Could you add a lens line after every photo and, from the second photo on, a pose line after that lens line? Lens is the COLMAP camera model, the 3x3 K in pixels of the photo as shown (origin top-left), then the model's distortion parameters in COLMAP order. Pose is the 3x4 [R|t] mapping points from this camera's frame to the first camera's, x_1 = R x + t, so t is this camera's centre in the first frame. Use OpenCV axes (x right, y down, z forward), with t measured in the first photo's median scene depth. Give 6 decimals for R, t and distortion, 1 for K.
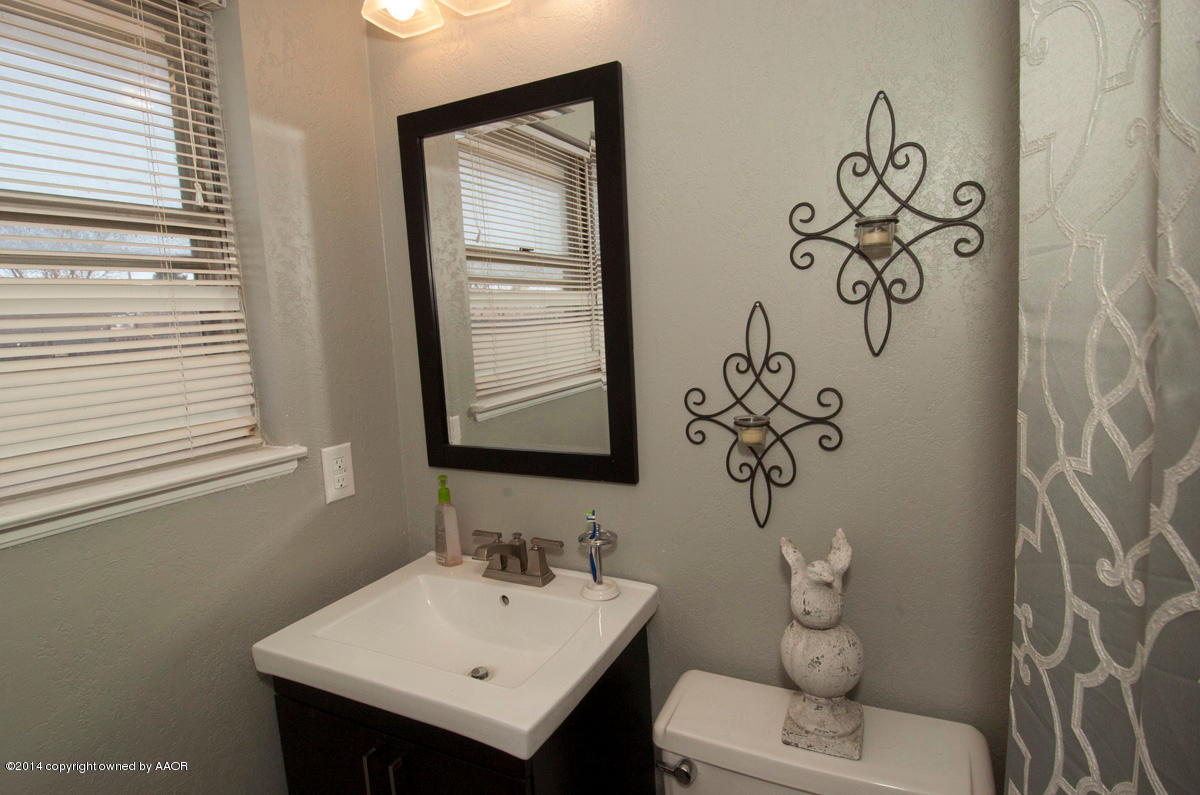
lens RADIAL K [[622.4, 0, 600.9], [0, 622.4, 396.9], [0, 0, 1]] dist [0.026706, -0.031152]
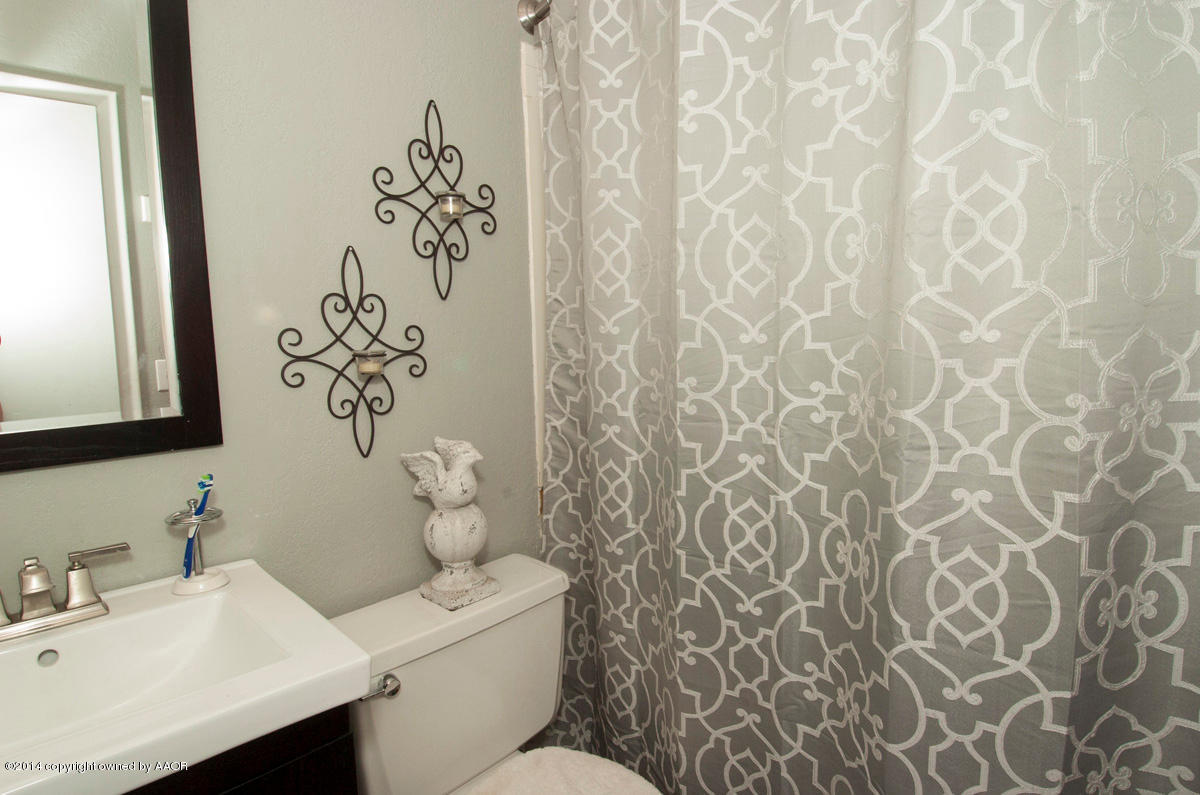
lens RADIAL K [[622.4, 0, 600.9], [0, 622.4, 395.2], [0, 0, 1]] dist [0.026706, -0.031152]
pose [[0.319045, -0.058595, 0.945927, -0.653768], [0.128371, 0.991561, 0.018124, 0.141450], [-0.939005, 0.115647, 0.323874, 0.266279]]
